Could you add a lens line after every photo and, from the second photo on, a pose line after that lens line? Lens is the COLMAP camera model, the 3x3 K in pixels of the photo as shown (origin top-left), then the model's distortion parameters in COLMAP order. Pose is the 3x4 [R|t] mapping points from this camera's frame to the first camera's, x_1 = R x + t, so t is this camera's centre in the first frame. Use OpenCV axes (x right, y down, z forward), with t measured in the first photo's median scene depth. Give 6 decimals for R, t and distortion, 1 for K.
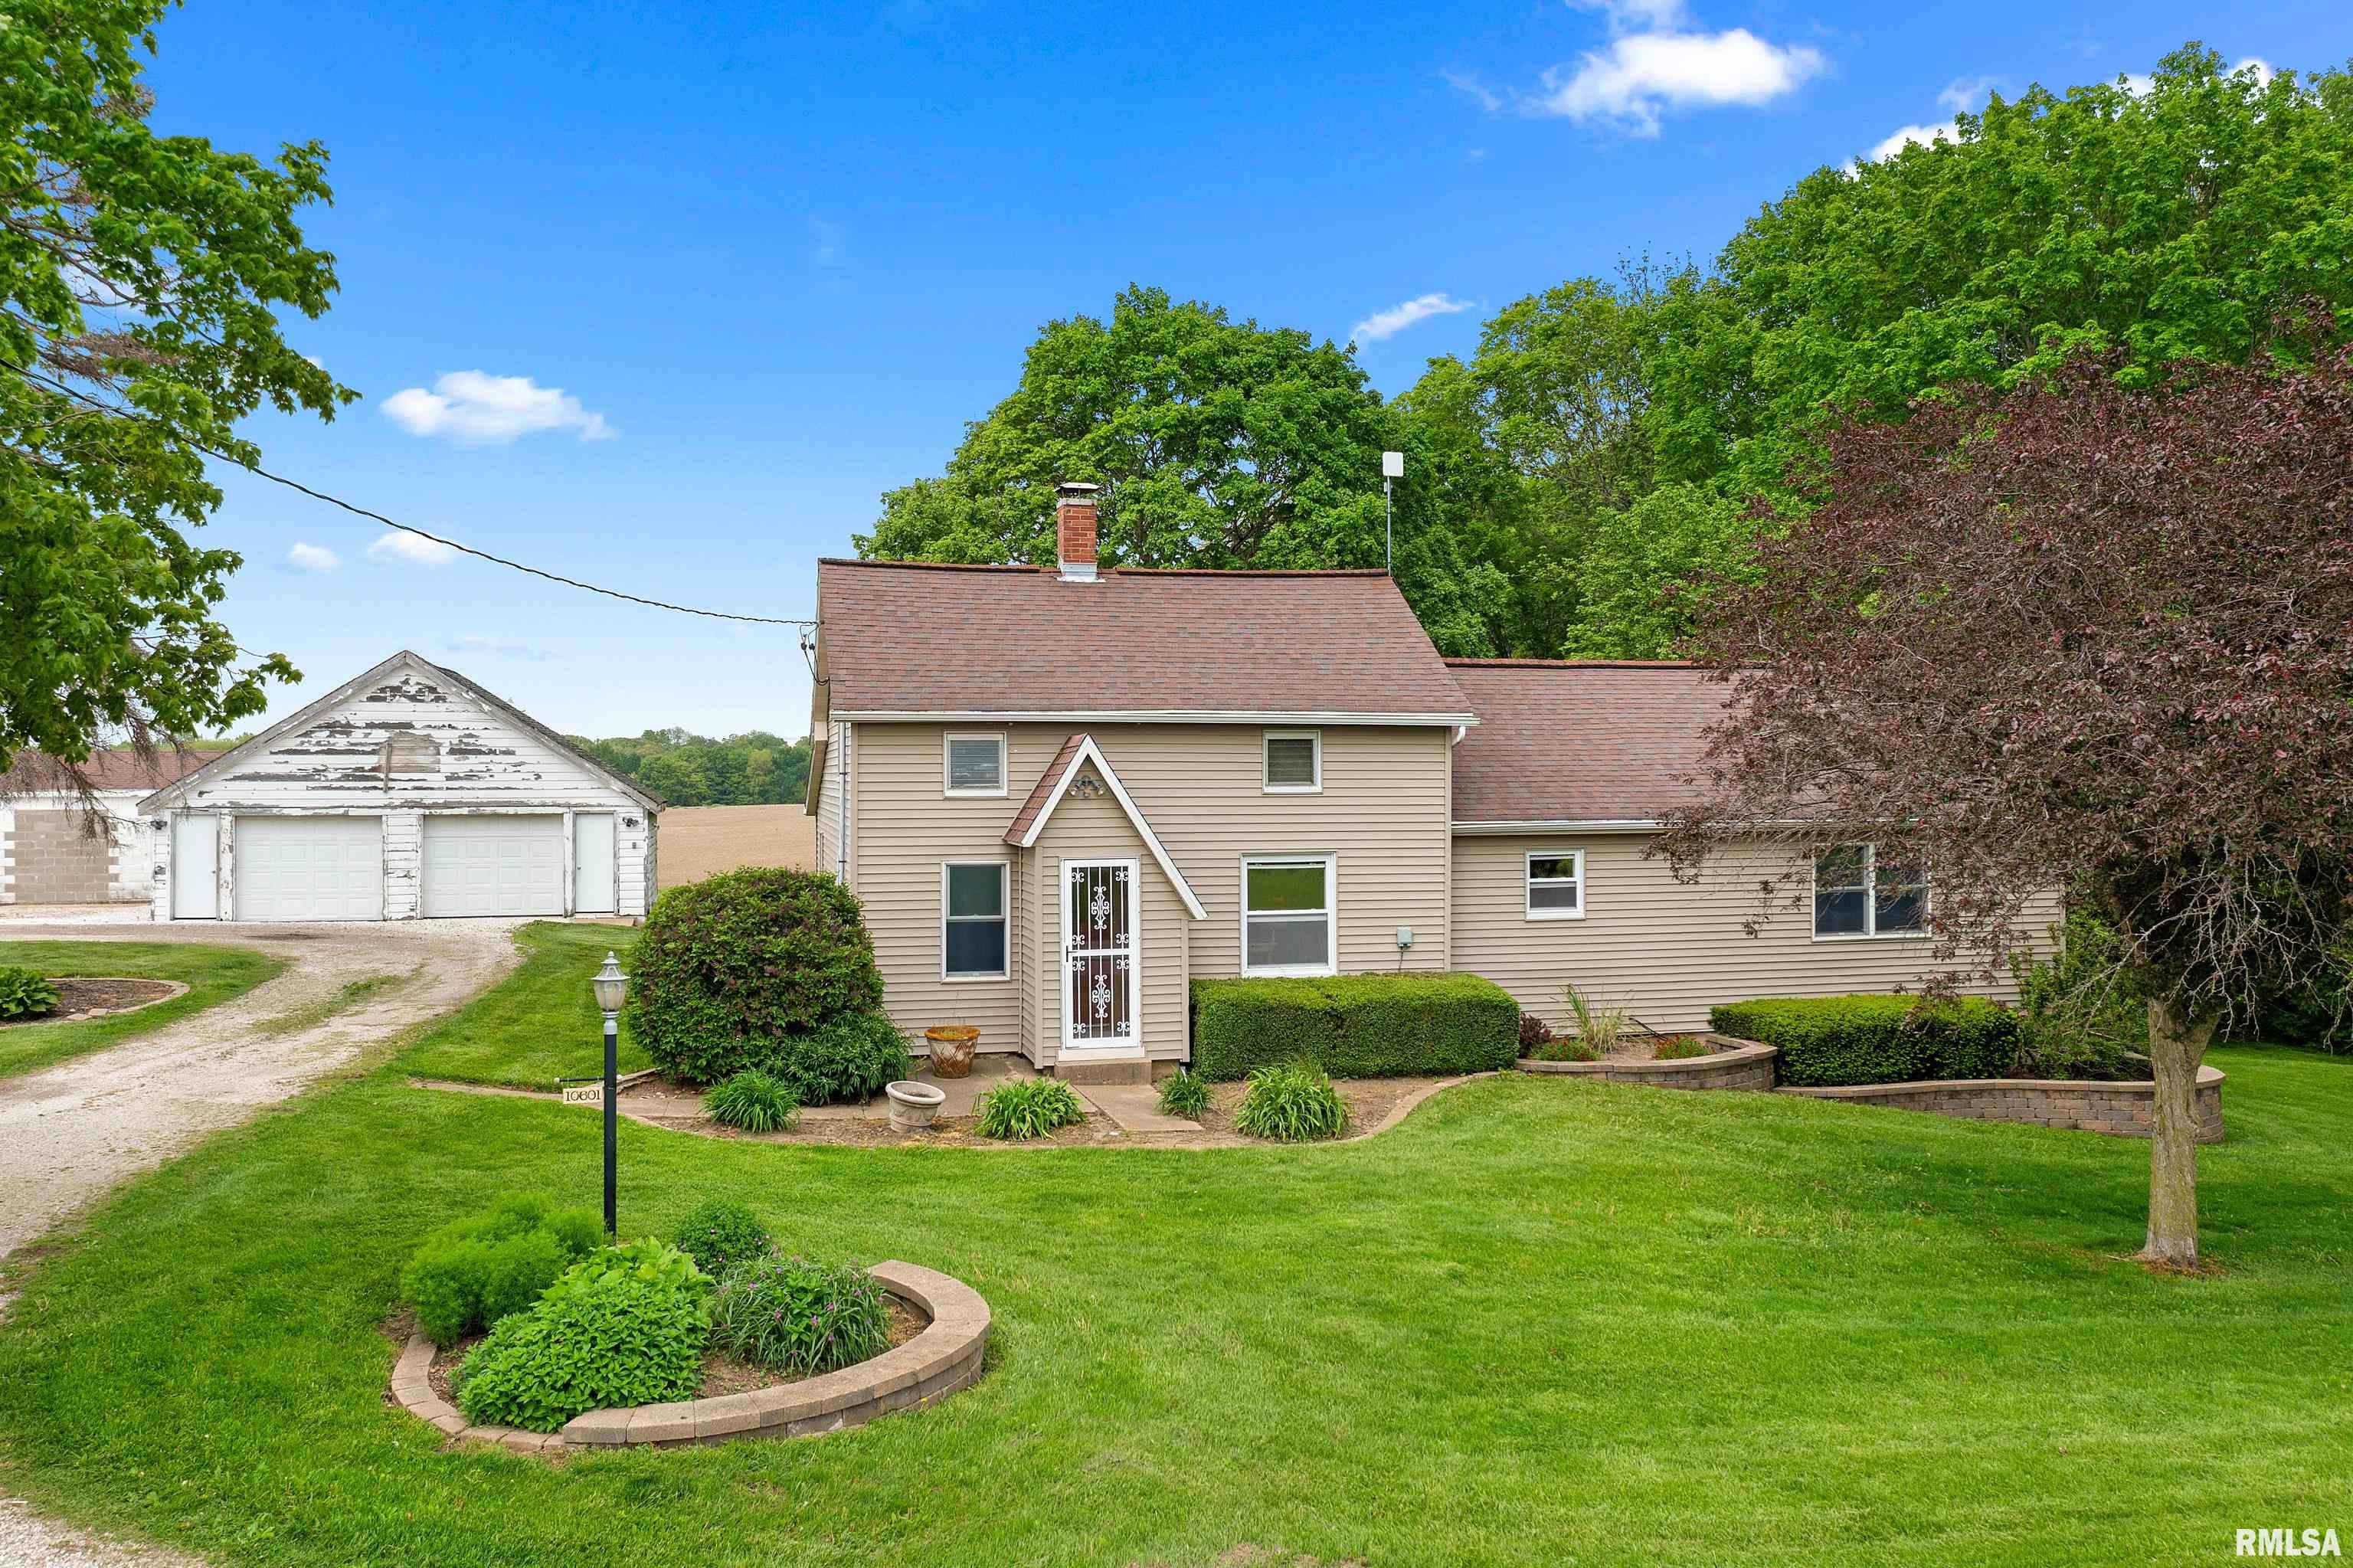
lens RADIAL K [[1866.3, 0, 1177.6], [0, 1866.3, 786.4], [0, 0, 1]] dist [-0.004447, 0.009792]
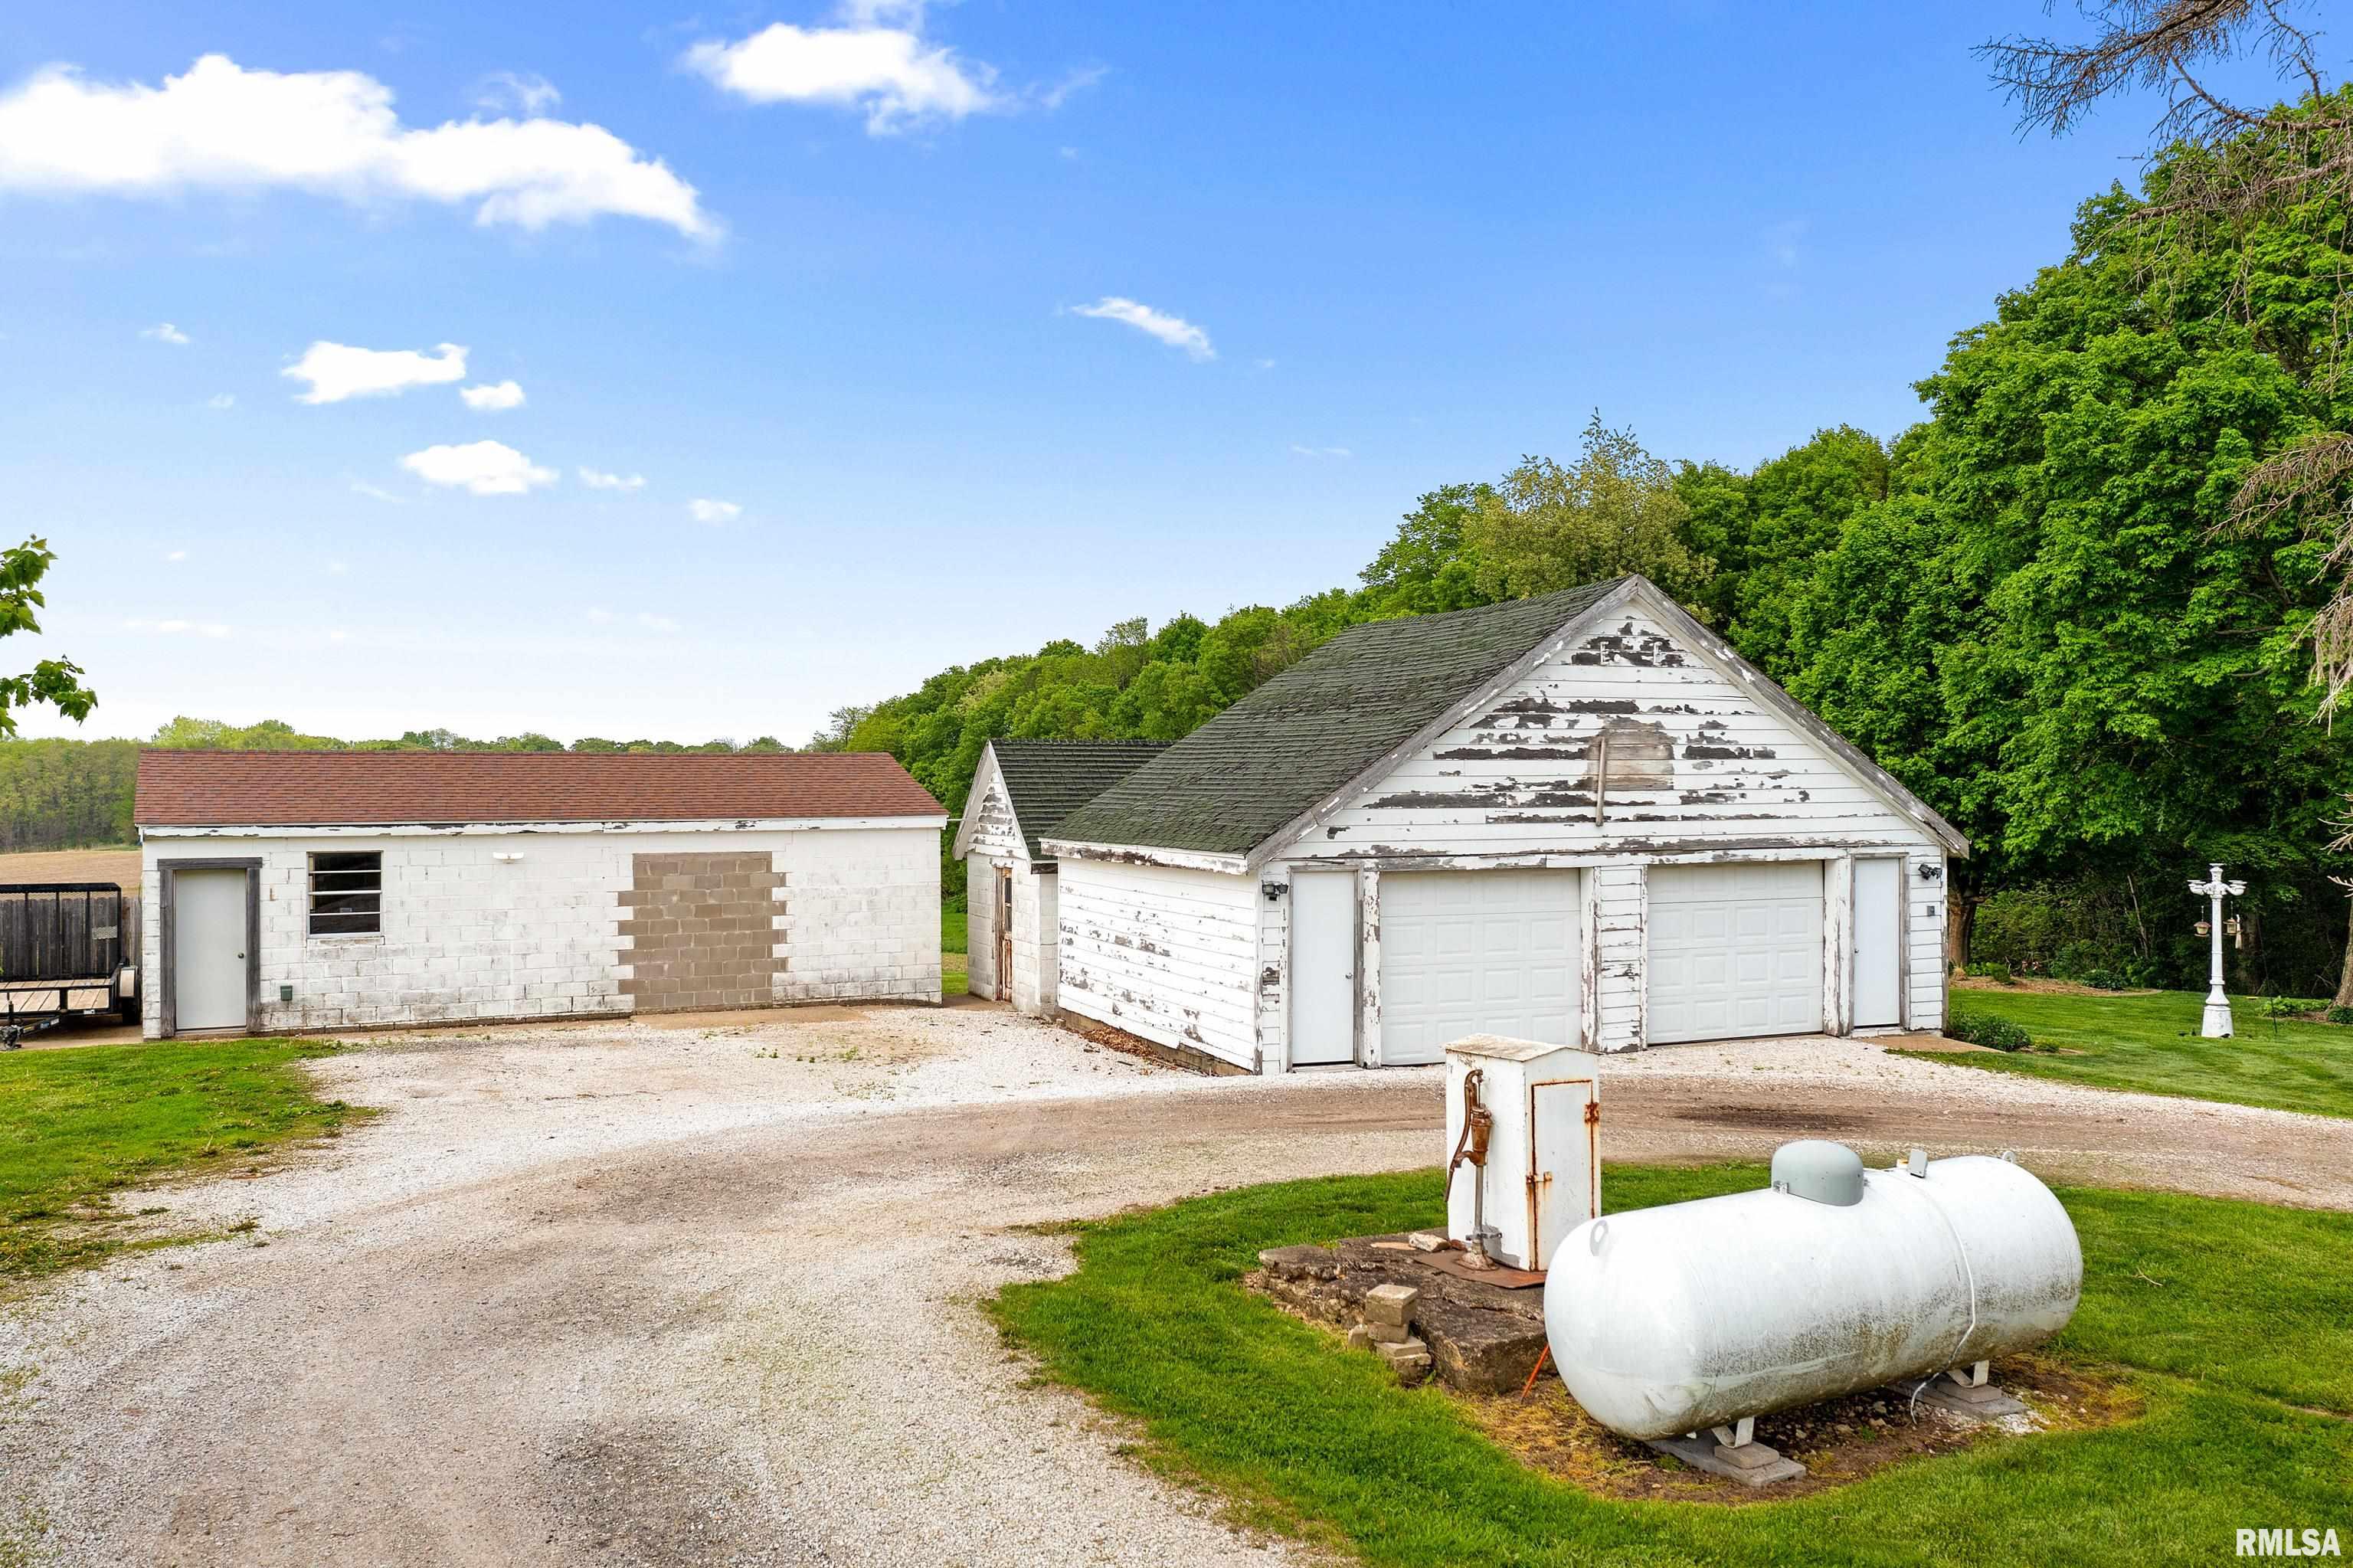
lens RADIAL K [[1866.3, 0, 1166.4], [0, 1866.3, 781.9], [0, 0, 1]] dist [-0.004447, 0.009792]
pose [[0.990688, -0.004382, 0.136083, -0.553445], [0.004816, 0.999984, -0.002866, -0.007927], [-0.136068, 0.003495, 0.990693, 0.404815]]
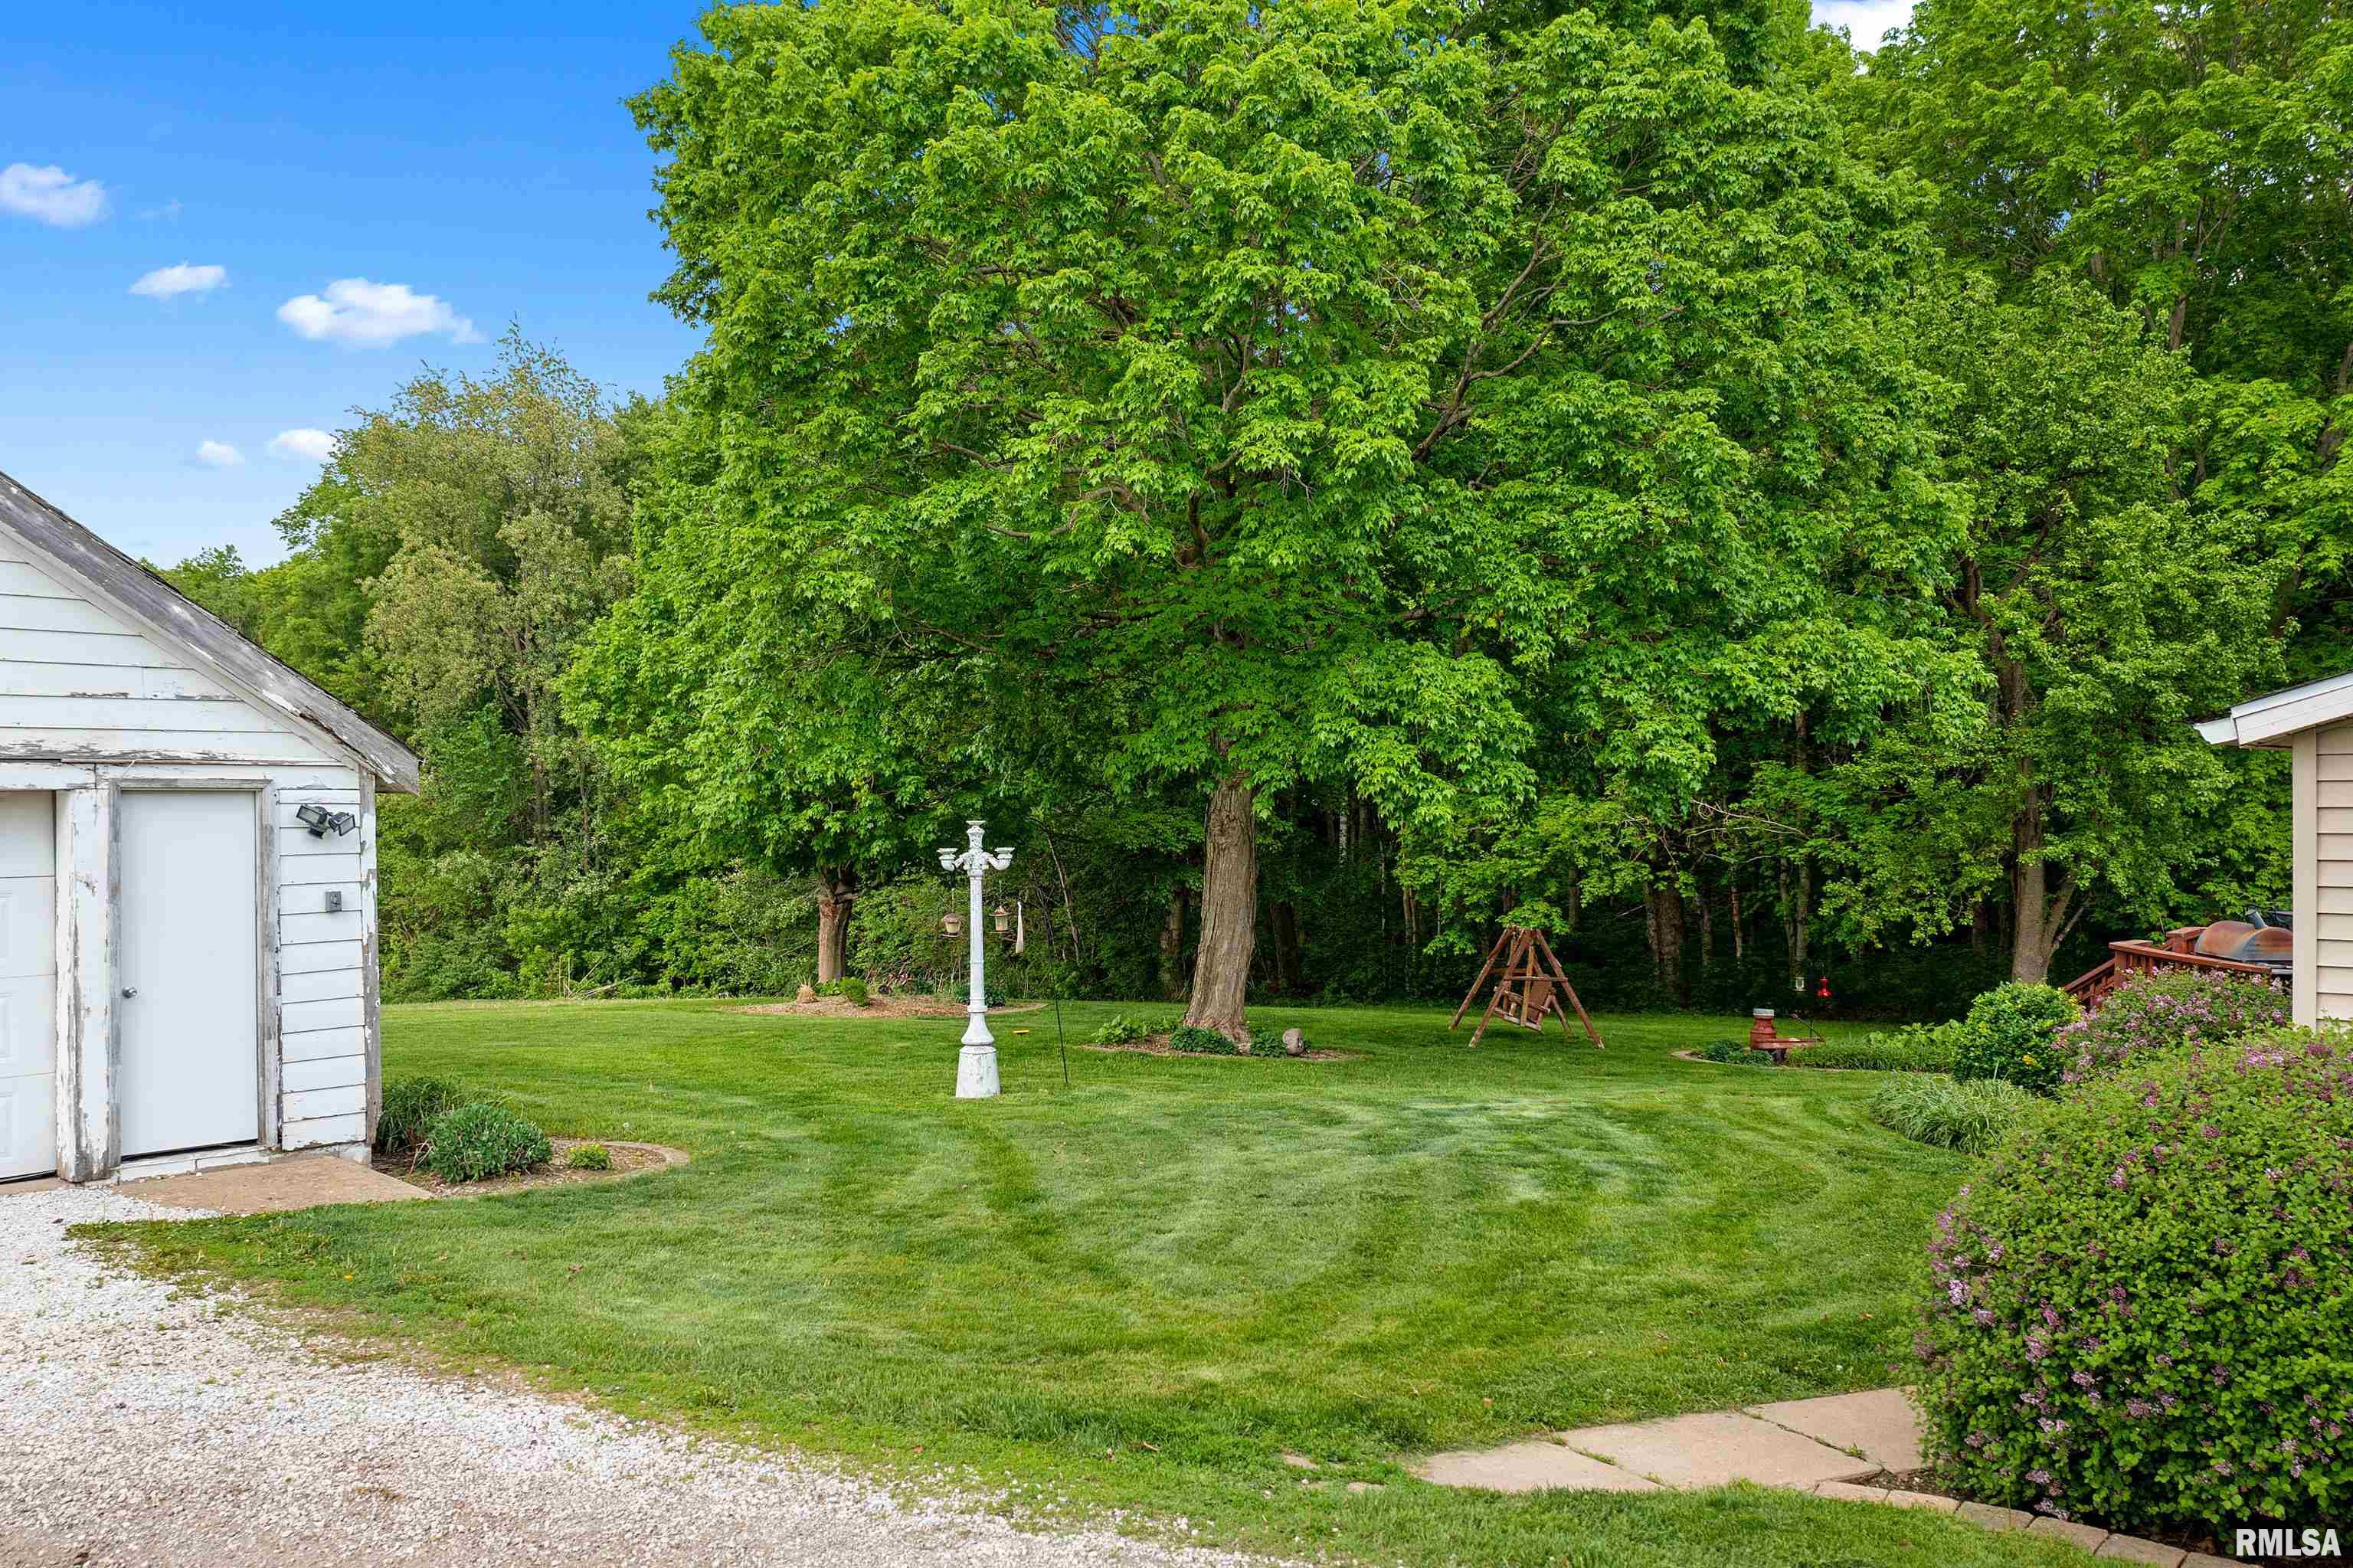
lens RADIAL K [[1866.3, 0, 1174.8], [0, 1866.3, 811.5], [0, 0, 1]] dist [-0.004447, 0.009792]
pose [[0.819072, -0.005362, 0.573666, -0.316654], [0.002738, 0.999981, 0.005437, 0.014852], [-0.573684, -0.002883, 0.819071, 0.624718]]
